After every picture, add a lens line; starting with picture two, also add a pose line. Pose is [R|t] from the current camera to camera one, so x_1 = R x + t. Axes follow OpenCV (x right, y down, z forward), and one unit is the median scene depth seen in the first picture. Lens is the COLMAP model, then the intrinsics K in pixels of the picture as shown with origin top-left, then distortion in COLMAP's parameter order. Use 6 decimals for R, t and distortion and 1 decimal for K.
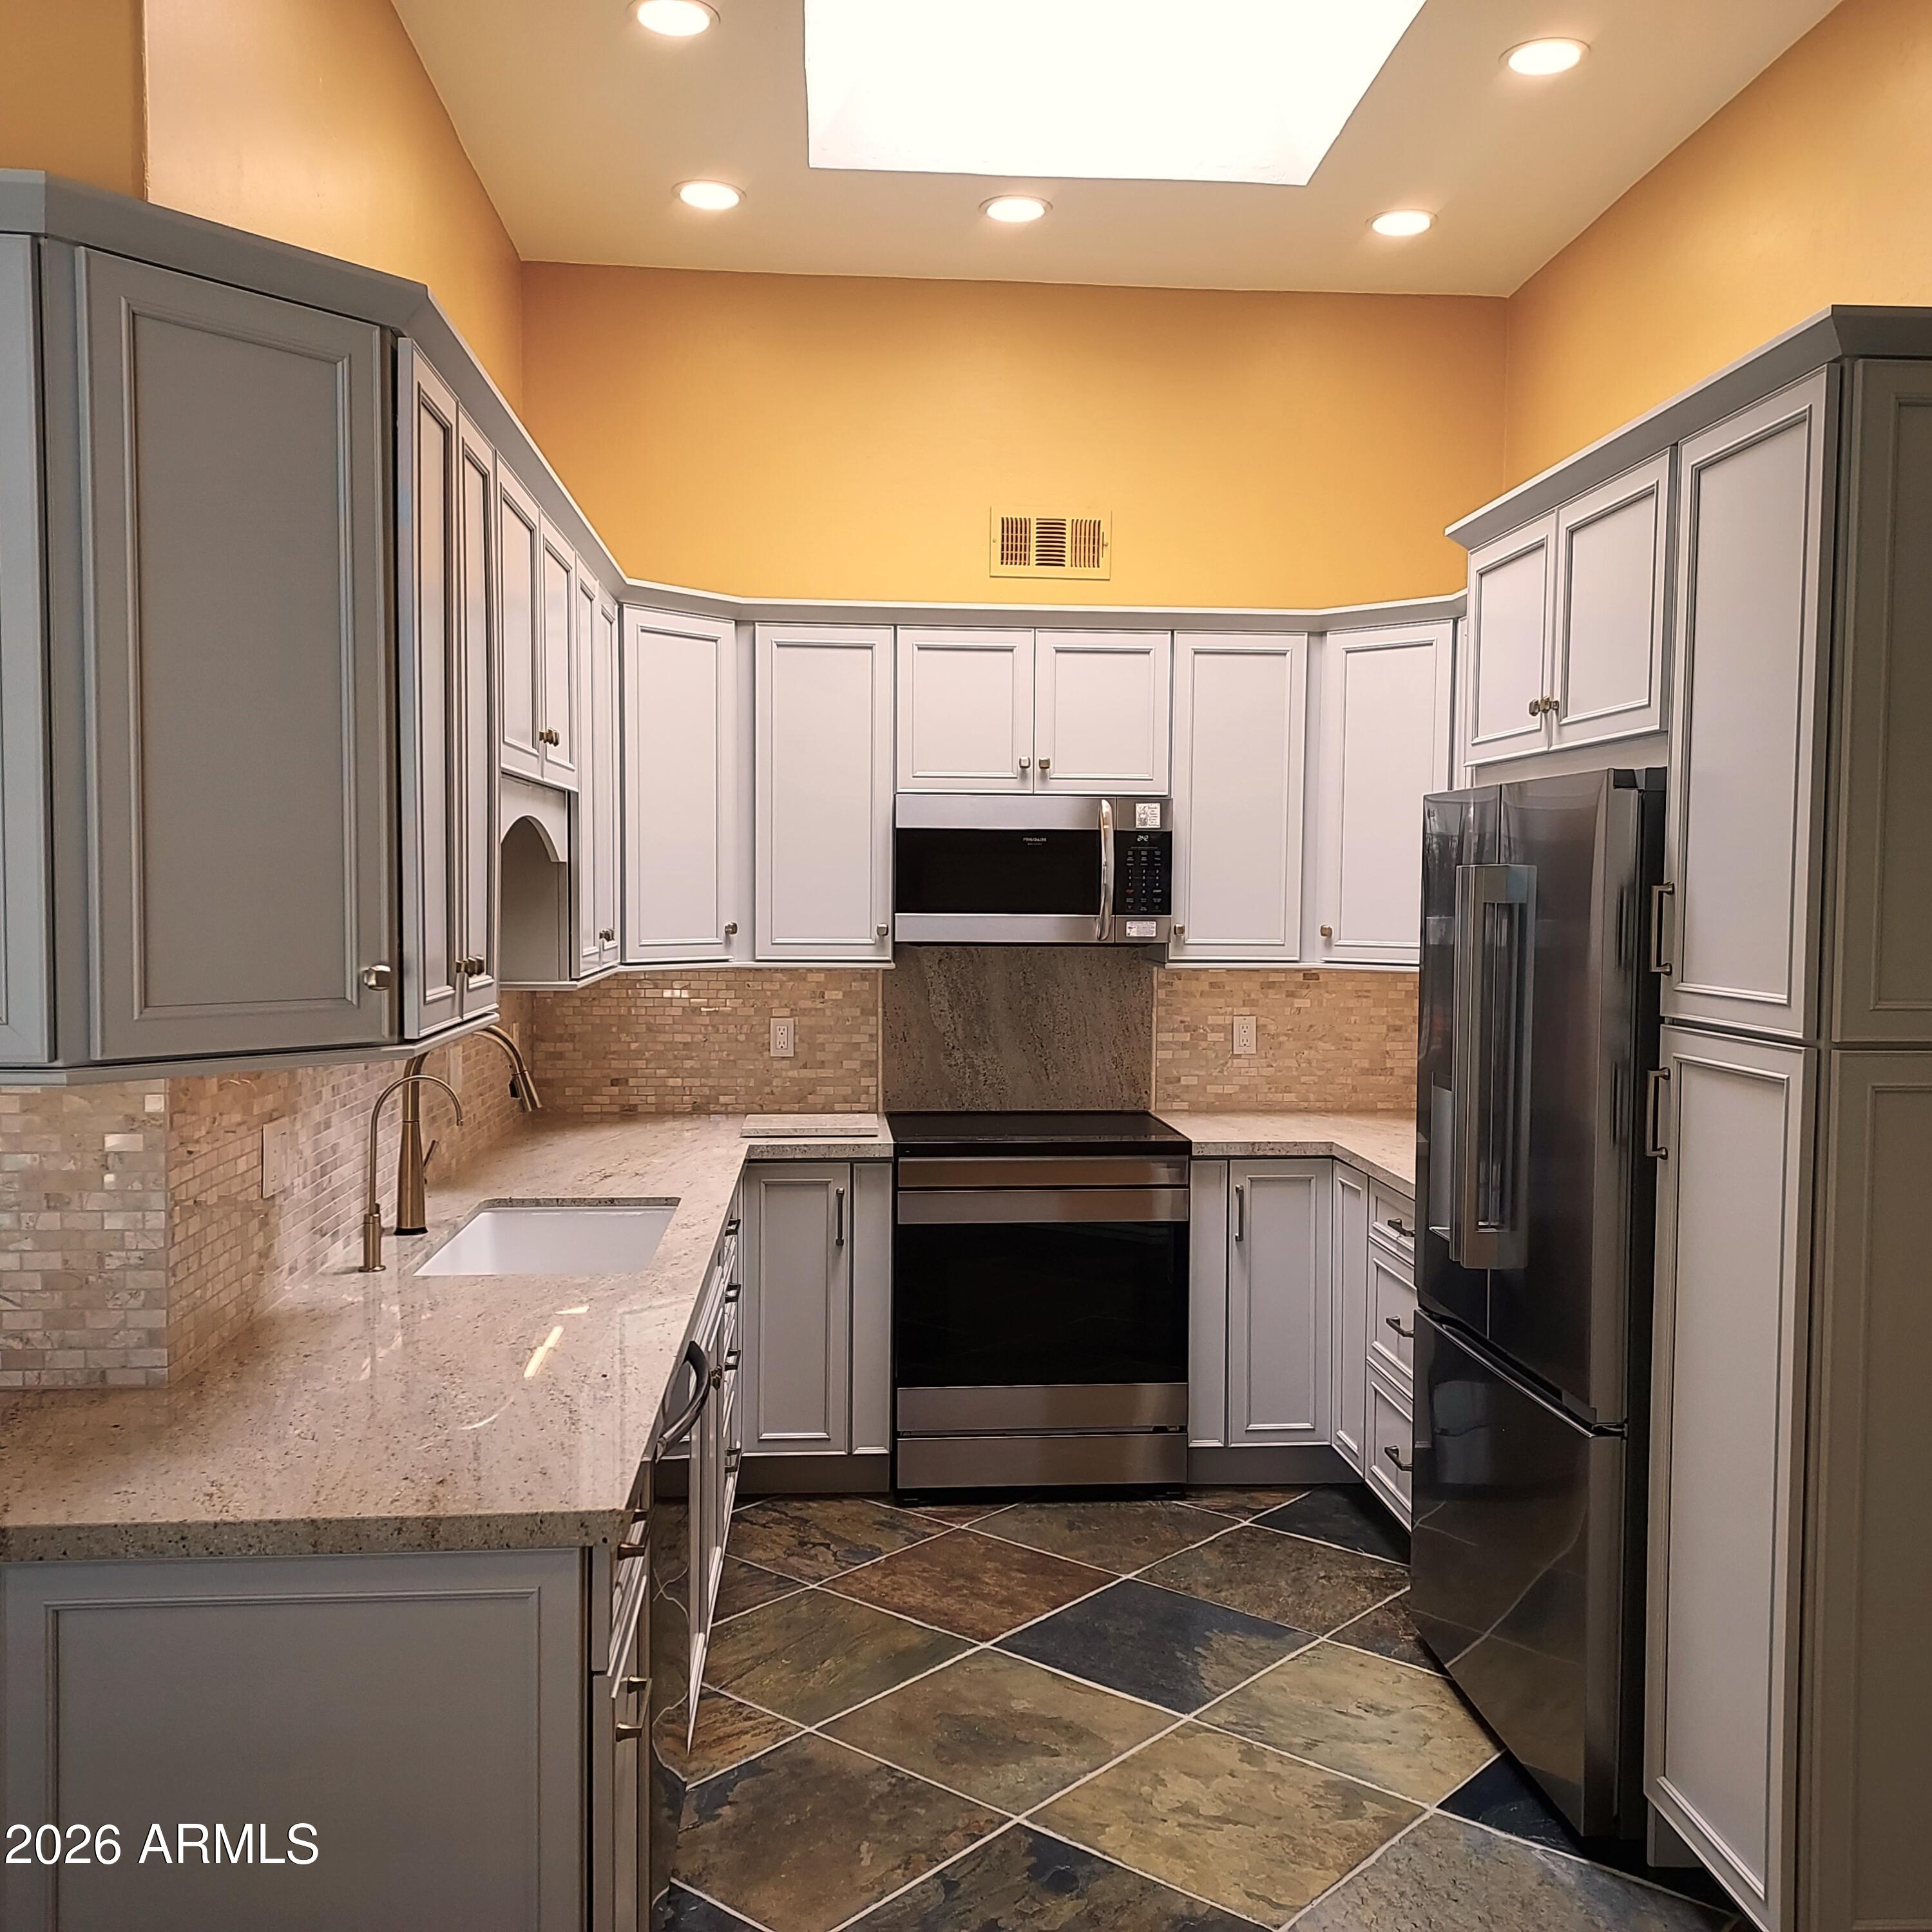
lens RADIAL K [[1848.7, 0, 975.5], [0, 1848.7, 986.7], [0, 0, 1]] dist [0.113216, -0.177595]
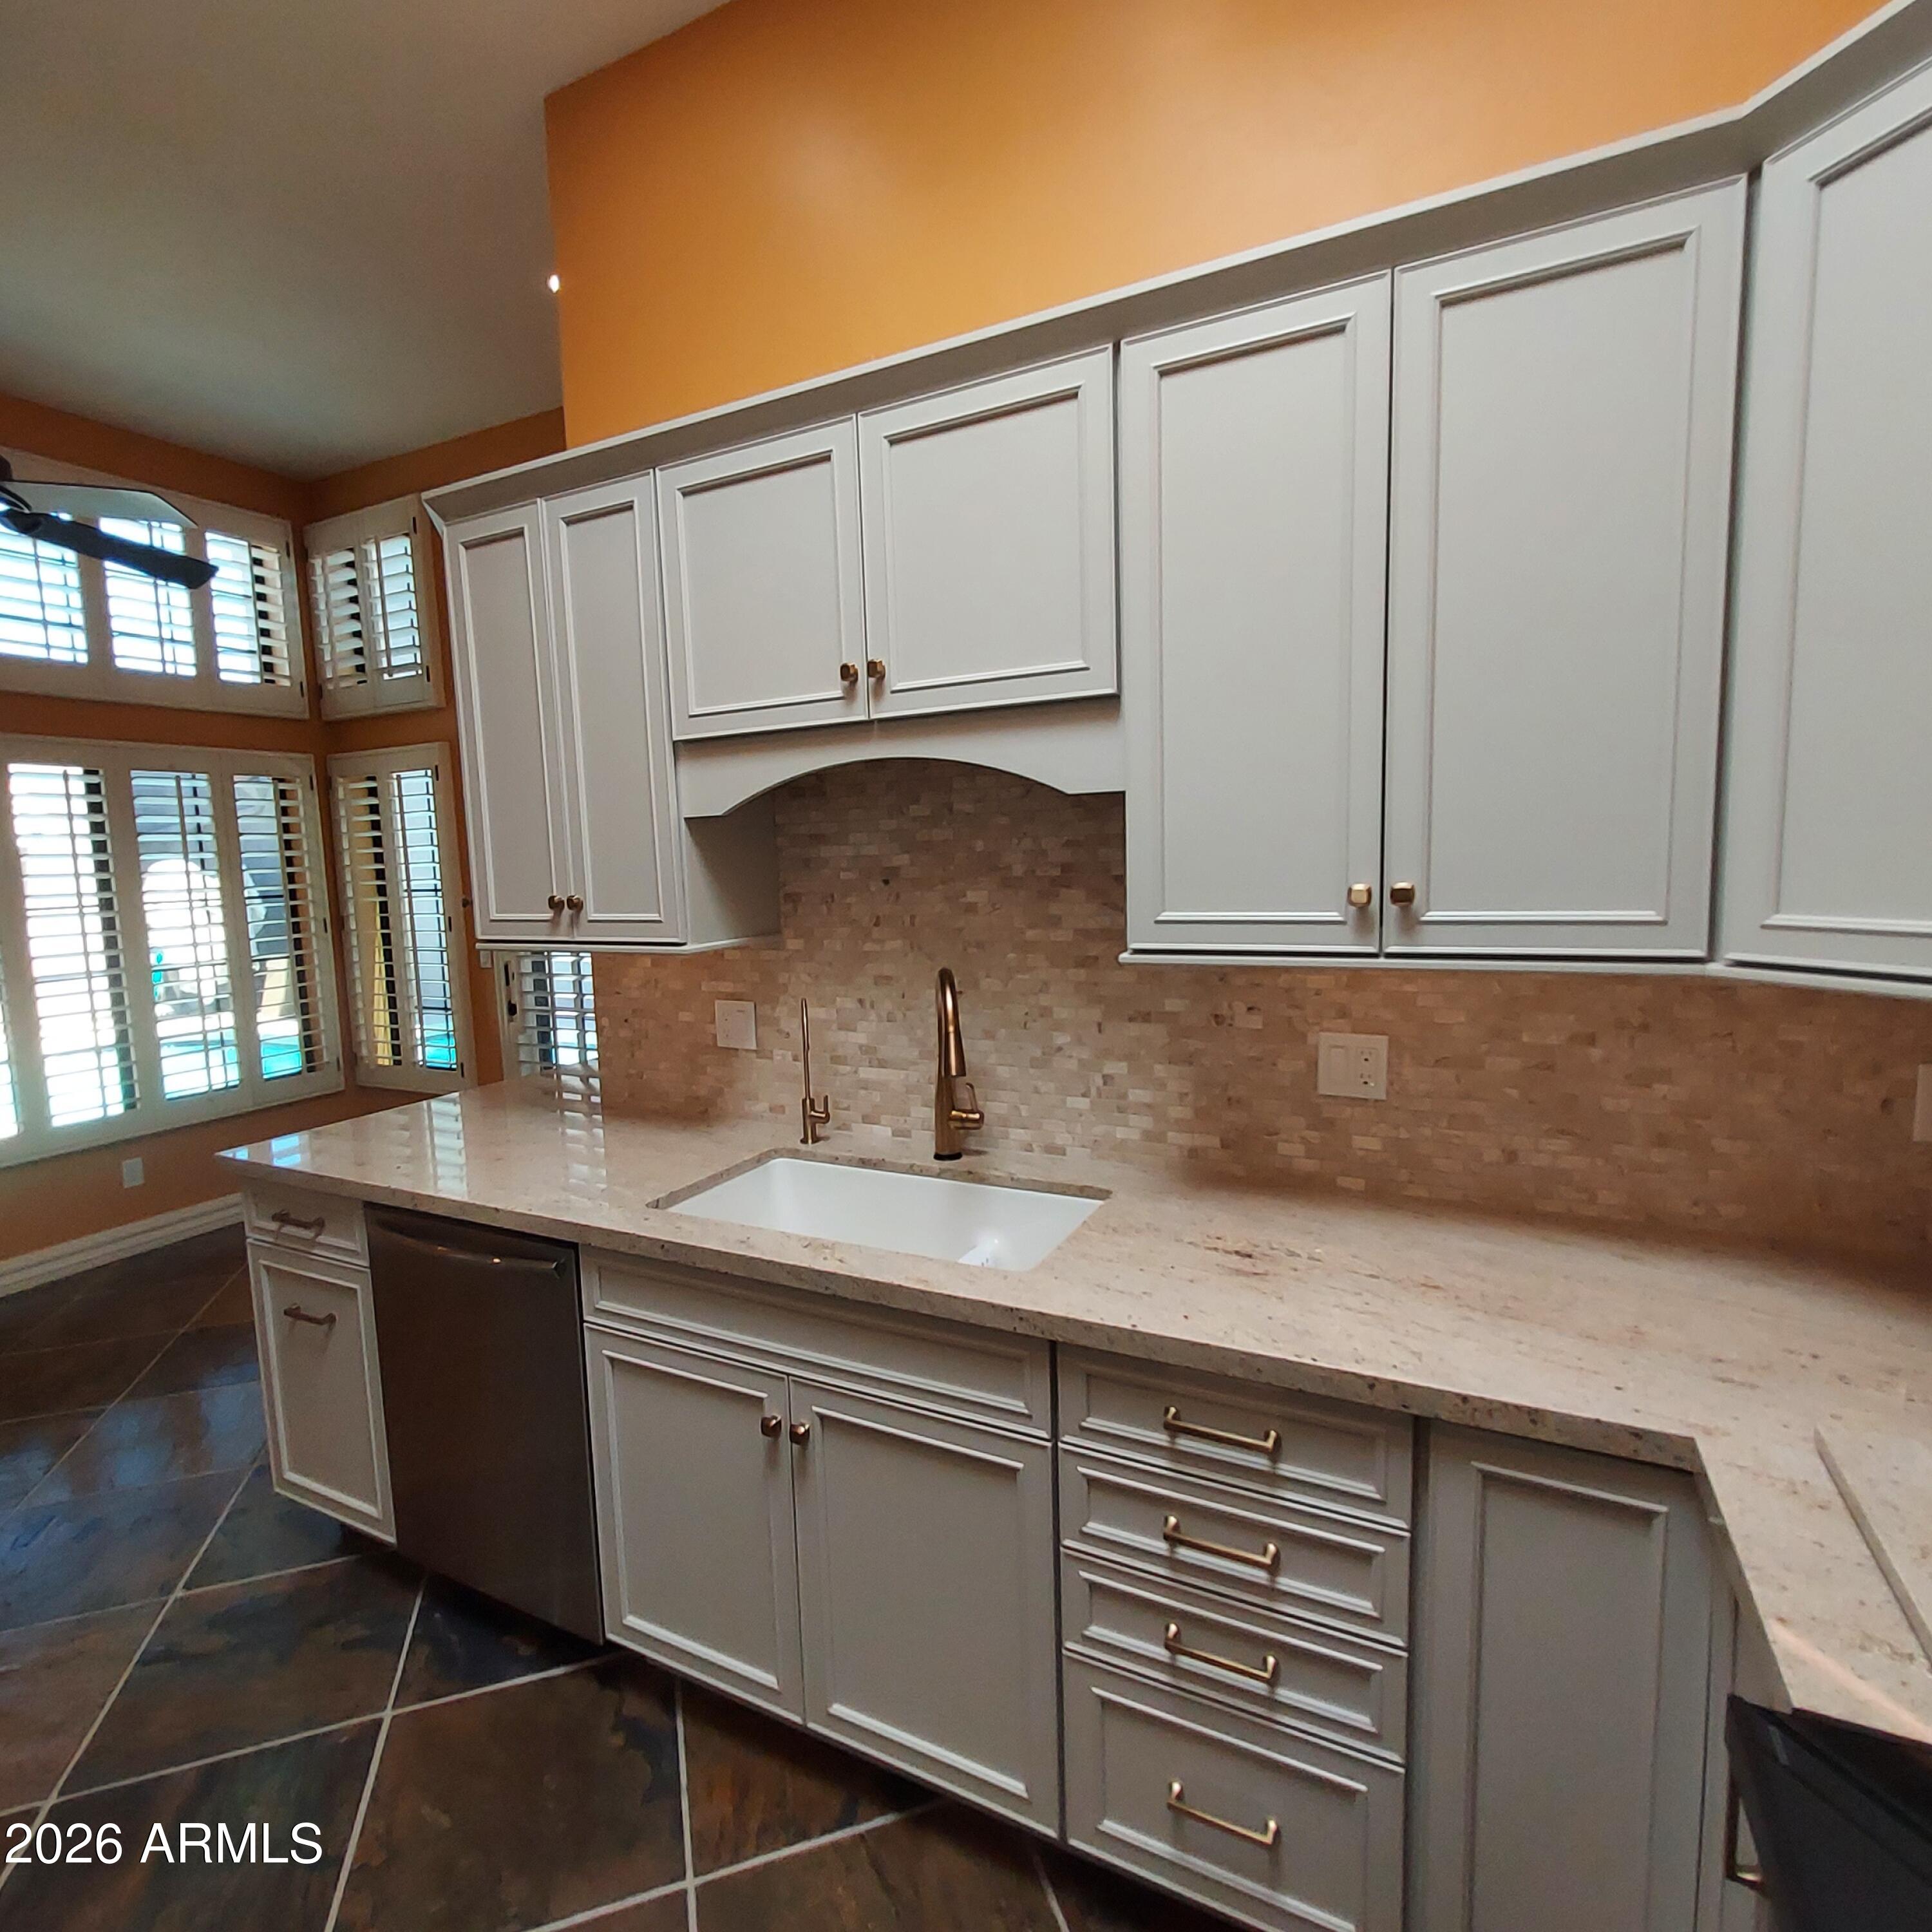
lens RADIAL K [[1015.8, 0, 970.8], [0, 1015.8, 963.1], [0, 0, 1]] dist [-0.013041, 0.001724]
pose [[-0.515179, 0.102441, -0.850939, 0.131374], [-0.019631, 0.991161, 0.131207, -0.041377], [0.856858, 0.084300, -0.508614, 0.946685]]
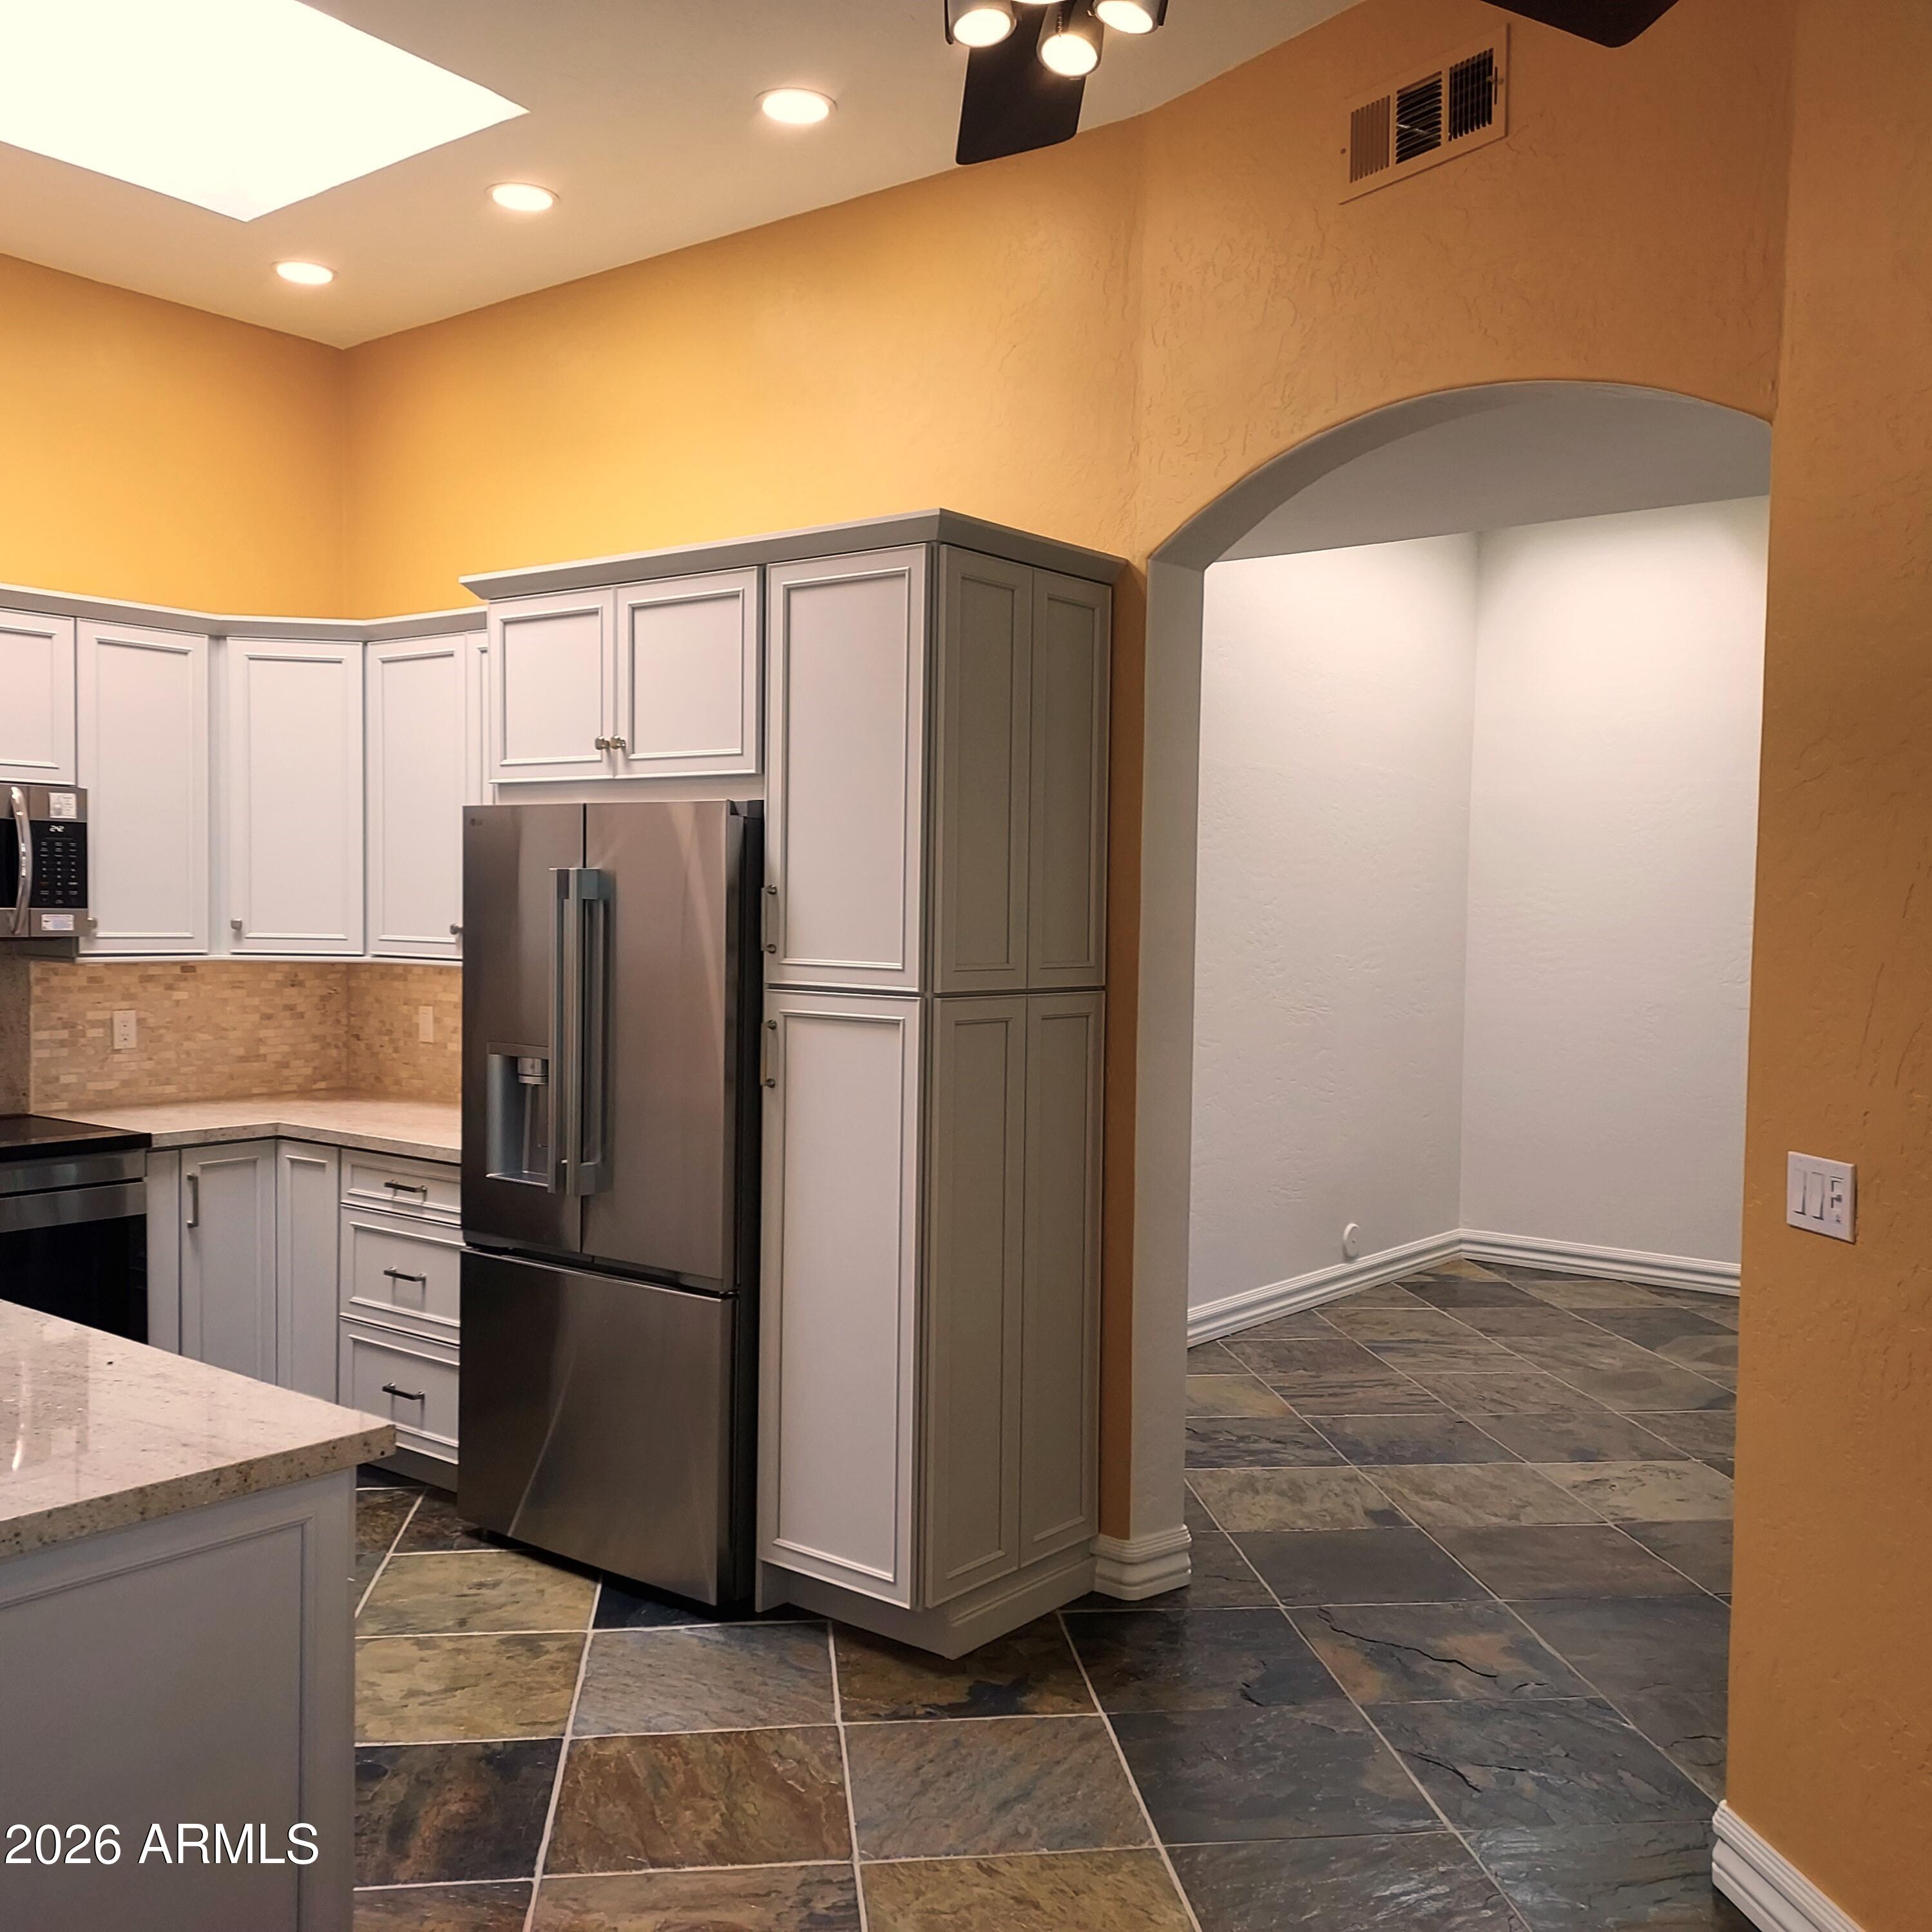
lens RADIAL K [[1848.7, 0, 975.5], [0, 1848.7, 986.7], [0, 0, 1]] dist [0.113216, -0.177595]
pose [[0.676820, -0.029164, 0.735571, -0.324661], [0.028079, 0.999511, 0.013792, 0.002403], [-0.735613, 0.011319, 0.677308, -0.018212]]
